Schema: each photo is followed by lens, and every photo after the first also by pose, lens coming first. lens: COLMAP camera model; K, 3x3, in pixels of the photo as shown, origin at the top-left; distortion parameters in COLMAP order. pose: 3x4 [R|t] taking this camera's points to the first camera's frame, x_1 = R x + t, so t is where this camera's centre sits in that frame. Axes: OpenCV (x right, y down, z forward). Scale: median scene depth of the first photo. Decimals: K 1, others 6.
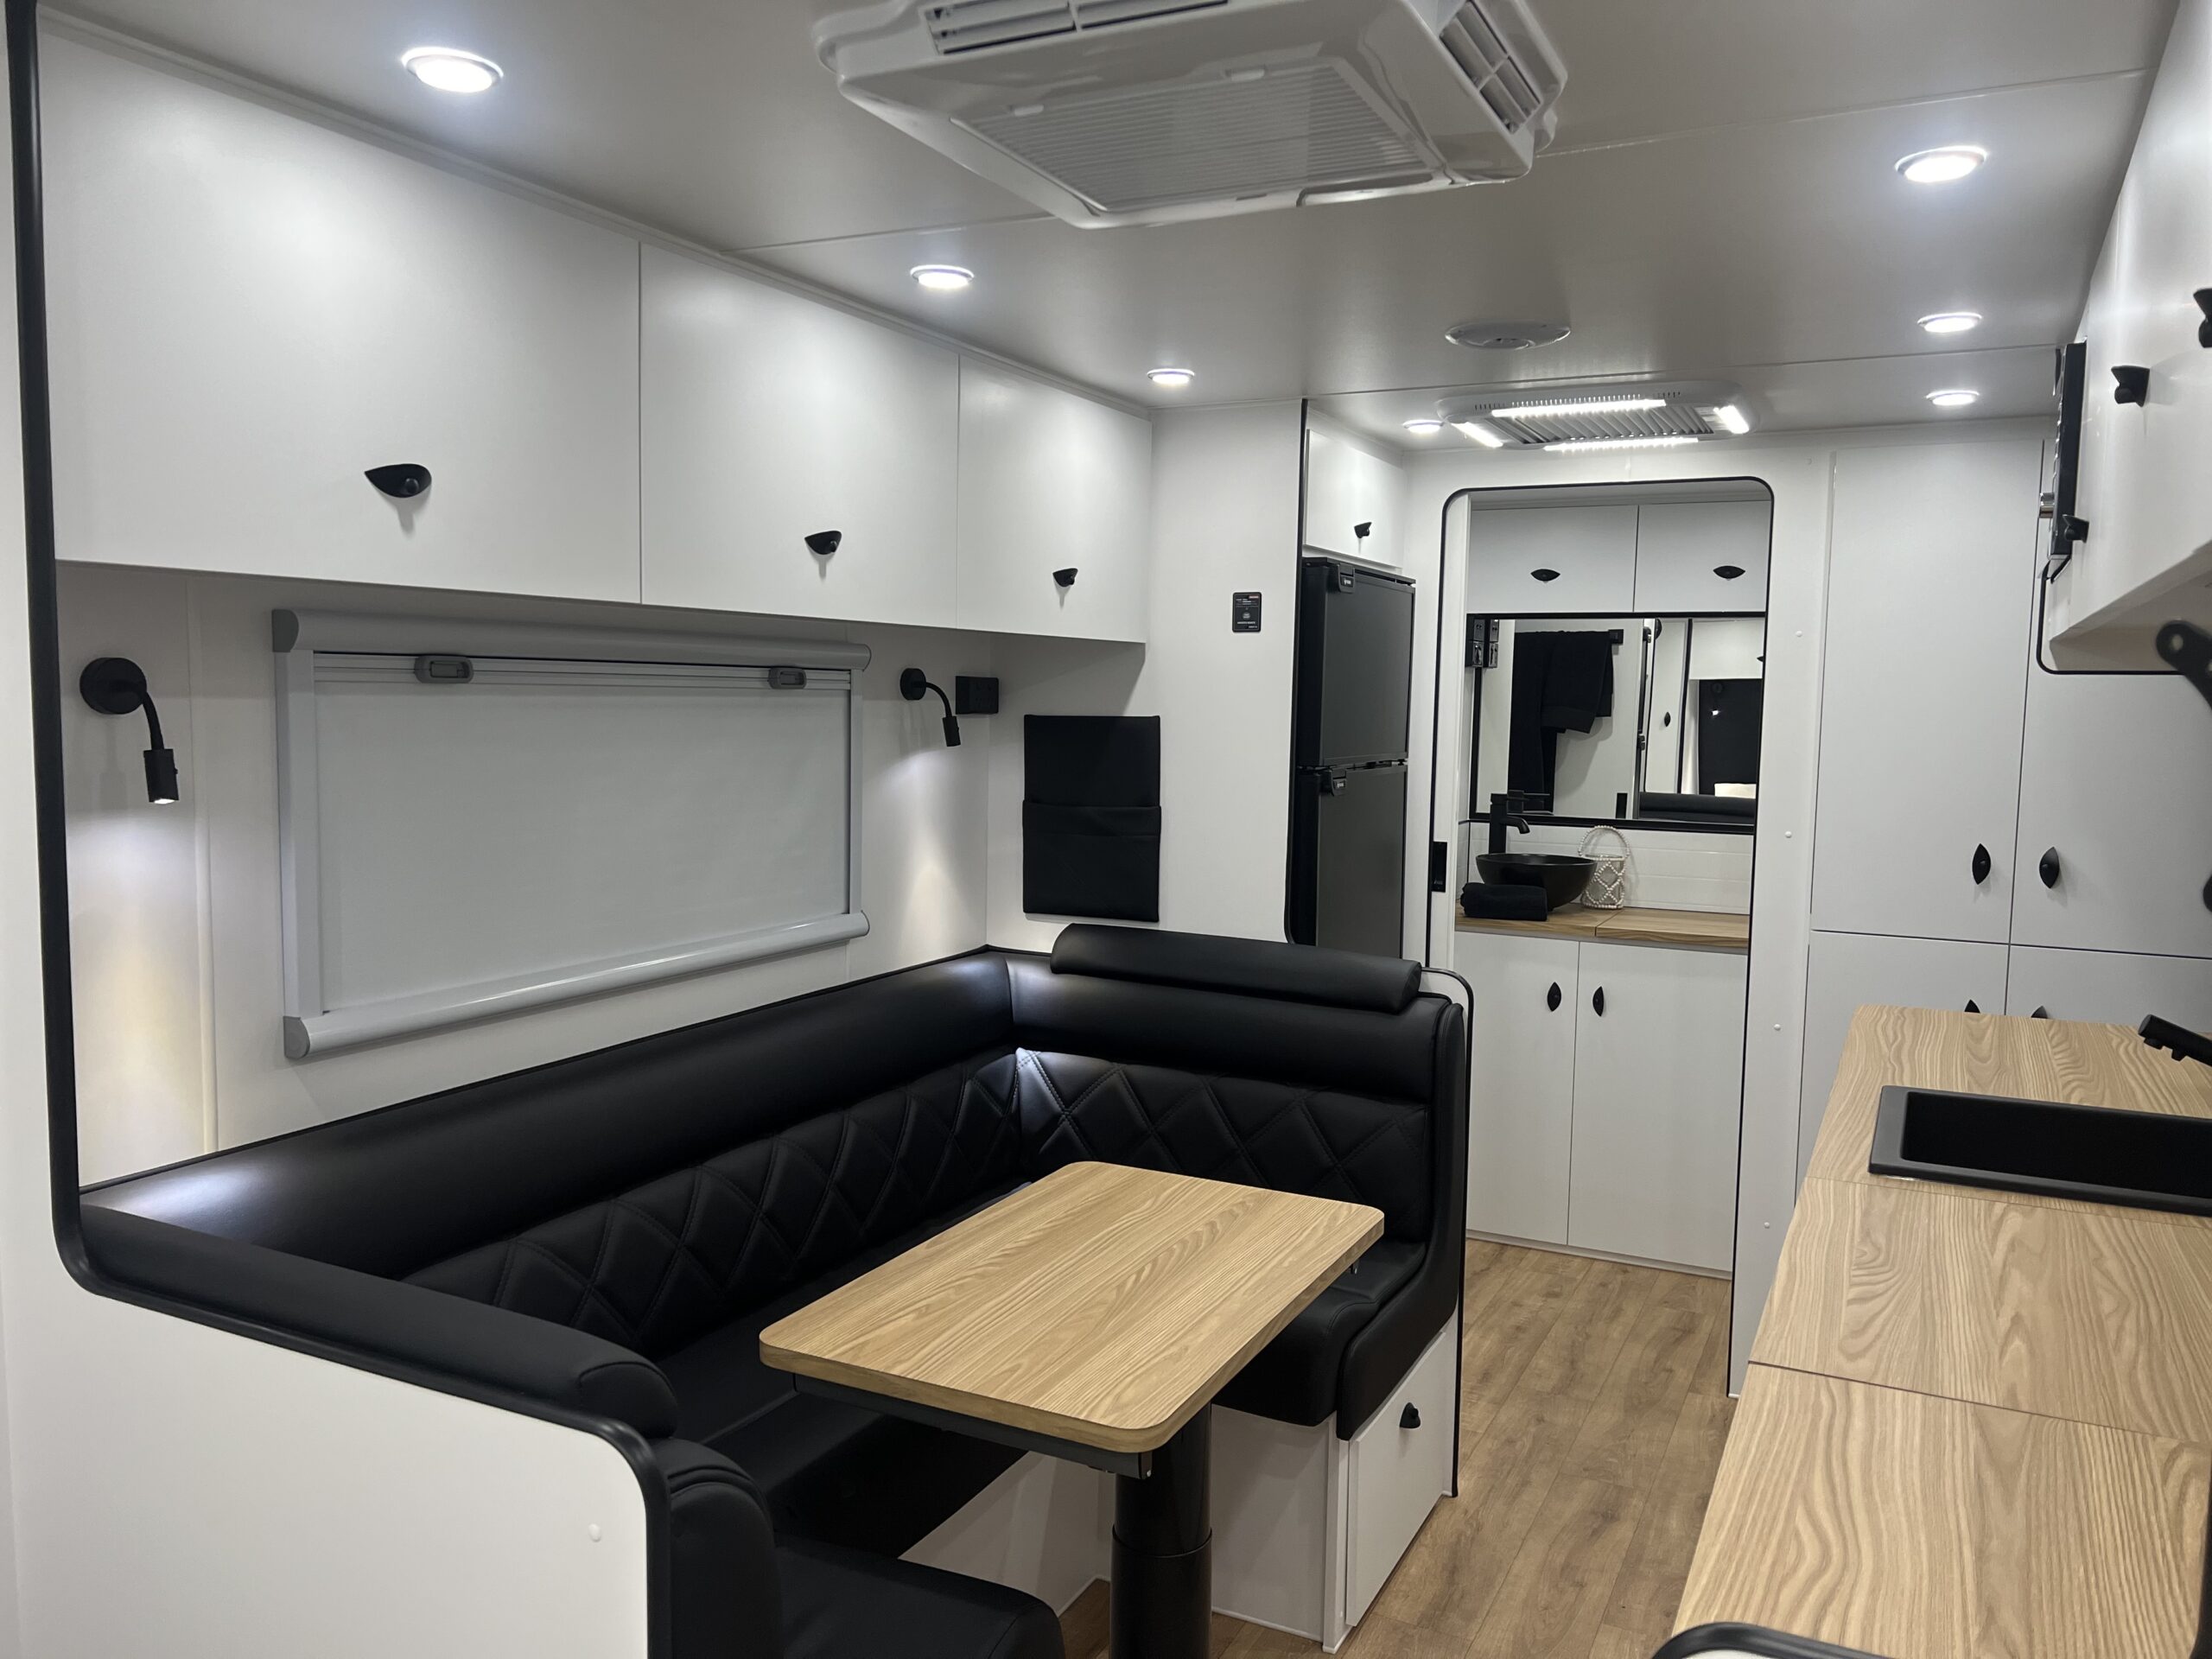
lens RADIAL K [[1622.2, 0, 1142.6], [0, 1622.2, 830.0], [0, 0, 1]] dist [0.119958, -0.142830]
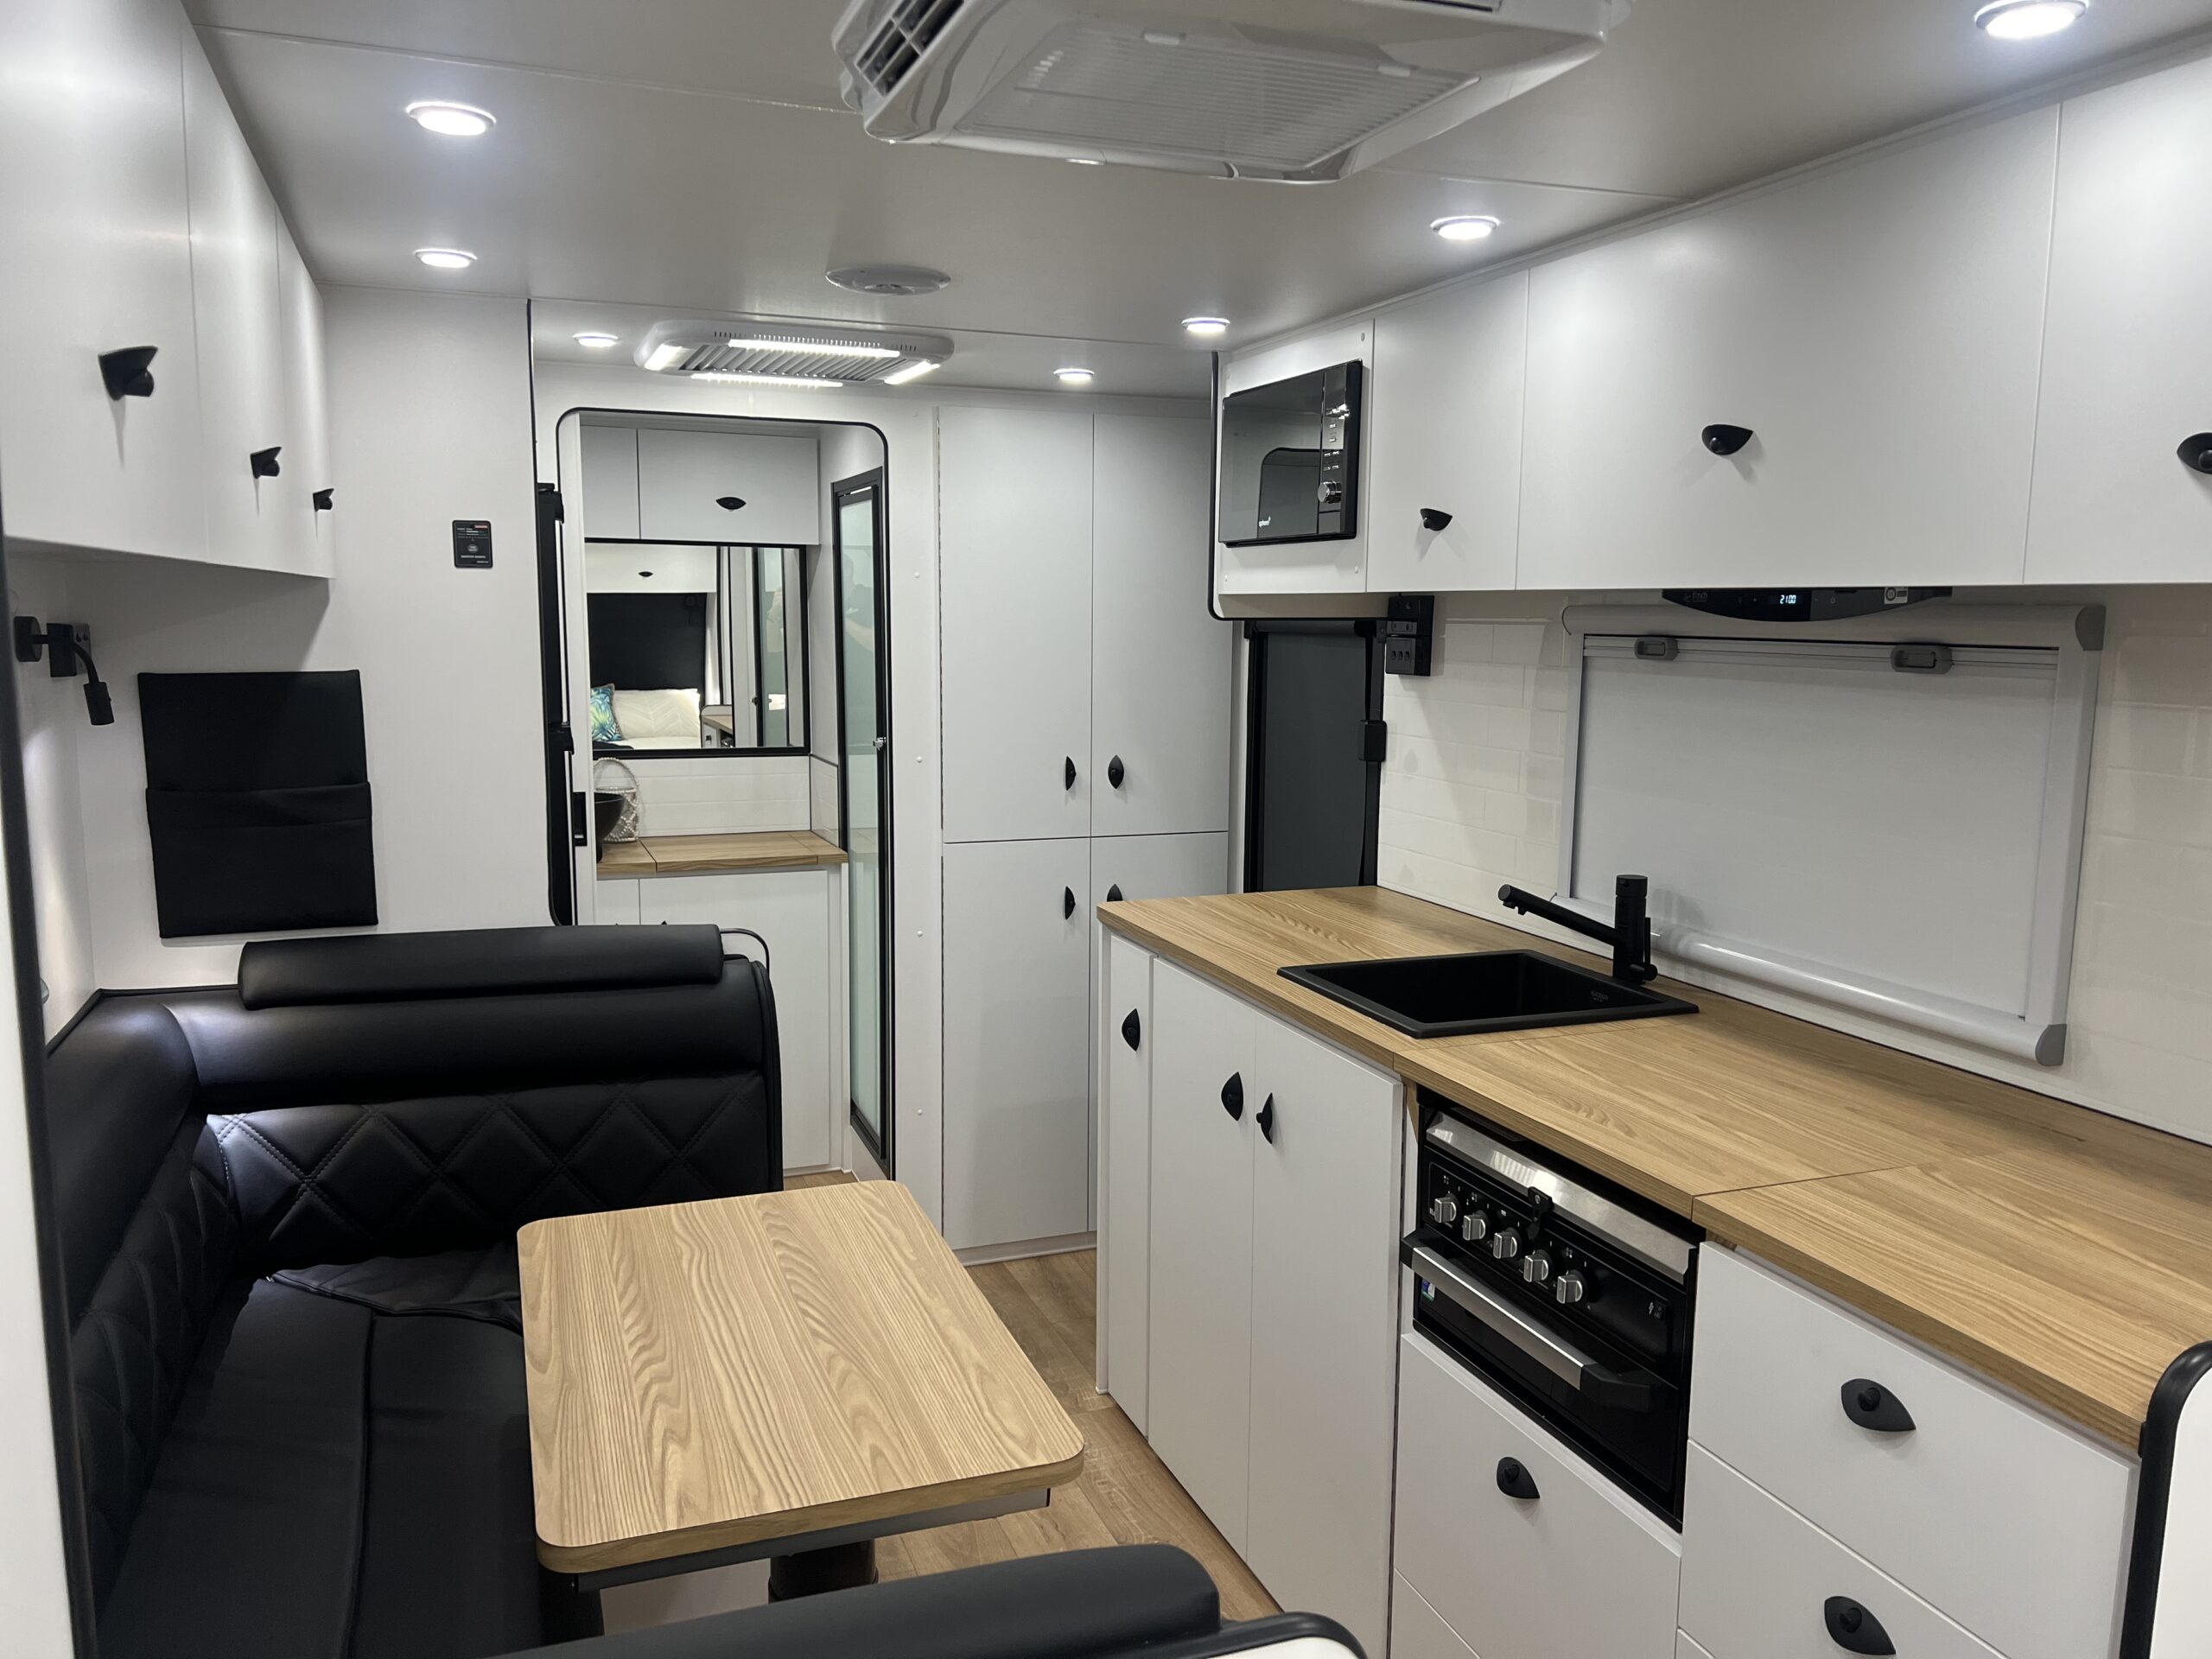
lens RADIAL K [[1626.9, 0, 1083.4], [0, 1626.9, 829.9], [0, 0, 1]] dist [0.135379, -0.248865]
pose [[0.695759, -0.105820, 0.710437, -0.365318], [0.061913, 0.994242, 0.087459, -0.045564], [-0.715602, -0.016865, 0.698305, 0.188834]]
